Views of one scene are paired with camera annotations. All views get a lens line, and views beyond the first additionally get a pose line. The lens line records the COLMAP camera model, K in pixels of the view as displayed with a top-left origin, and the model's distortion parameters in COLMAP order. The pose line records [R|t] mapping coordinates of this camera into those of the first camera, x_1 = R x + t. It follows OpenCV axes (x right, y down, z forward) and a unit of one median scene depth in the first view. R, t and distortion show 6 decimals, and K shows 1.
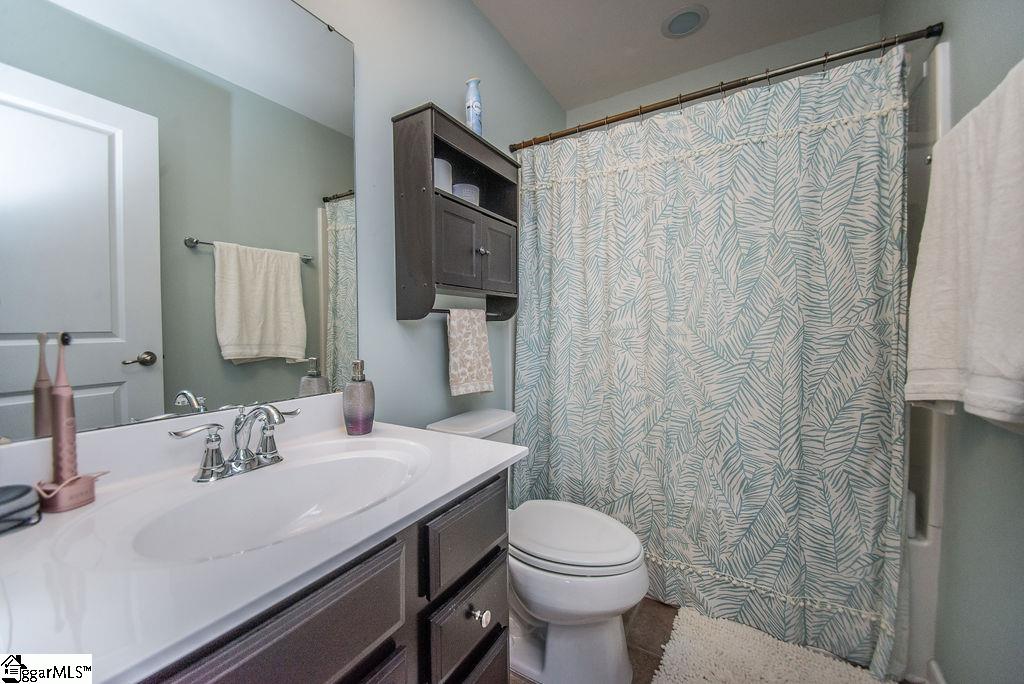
lens RADIAL K [[396.5, 0, 509.8], [0, 396.5, 340.1], [0, 0, 1]] dist [0.000937, -0.000179]
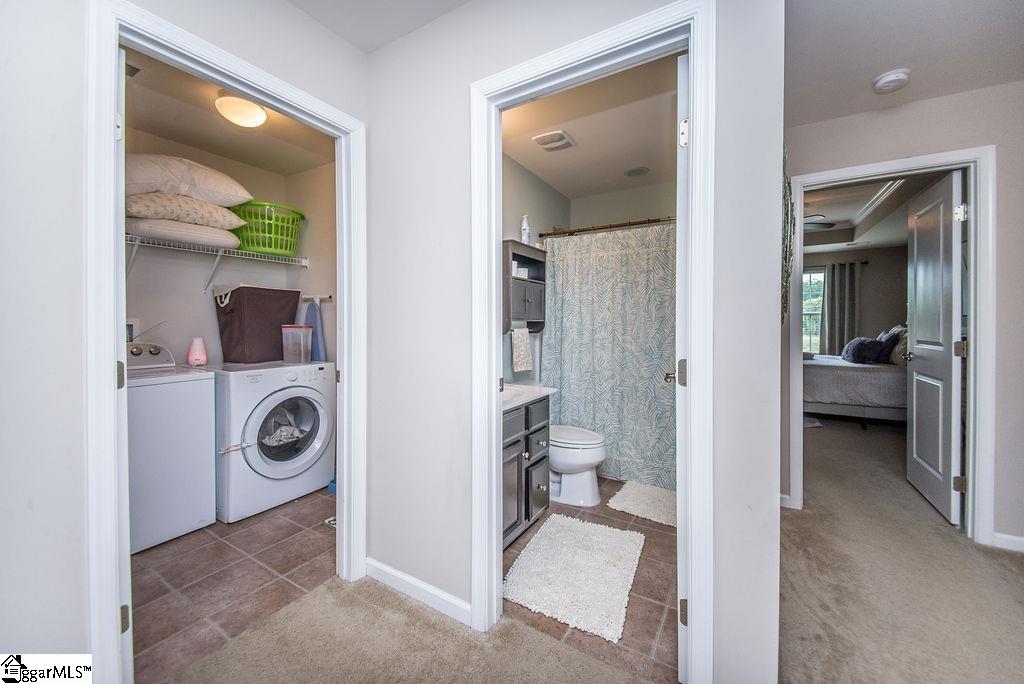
lens RADIAL K [[396.5, 0, 508.1], [0, 396.5, 327.8], [0, 0, 1]] dist [0.000937, -0.000179]
pose [[0.999937, 0.011192, -0.000951, -0.224101], [-0.011208, 0.999751, -0.019274, -0.056697], [0.000735, 0.019284, 0.999814, -1.292584]]
